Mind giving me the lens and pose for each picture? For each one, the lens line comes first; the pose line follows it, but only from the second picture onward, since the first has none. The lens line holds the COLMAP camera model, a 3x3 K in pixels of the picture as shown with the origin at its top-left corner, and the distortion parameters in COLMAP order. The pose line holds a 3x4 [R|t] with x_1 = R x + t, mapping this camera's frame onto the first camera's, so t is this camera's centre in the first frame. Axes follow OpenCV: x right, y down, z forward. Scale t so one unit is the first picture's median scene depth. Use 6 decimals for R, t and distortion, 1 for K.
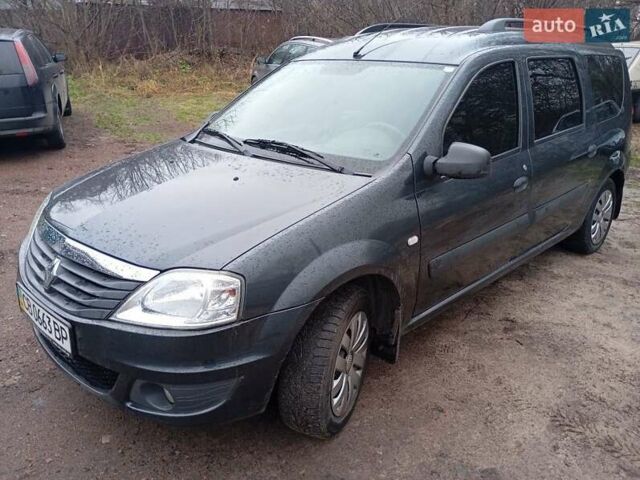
lens RADIAL K [[529.2, 0, 318.6], [0, 529.2, 241.2], [0, 0, 1]] dist [0.012385, -0.022783]
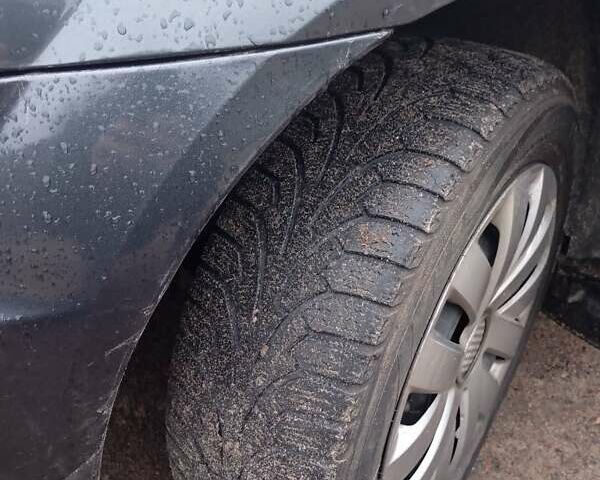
lens RADIAL K [[666.7, 0, 299.5], [0, 666.7, 240.5], [0, 0, 1]] dist [0.026074, 0.000000]
pose [[0.975204, 0.119147, -0.186496, 0.030072], [-0.081771, 0.977062, 0.196632, 0.119546], [0.205646, -0.176507, 0.962577, 0.686970]]
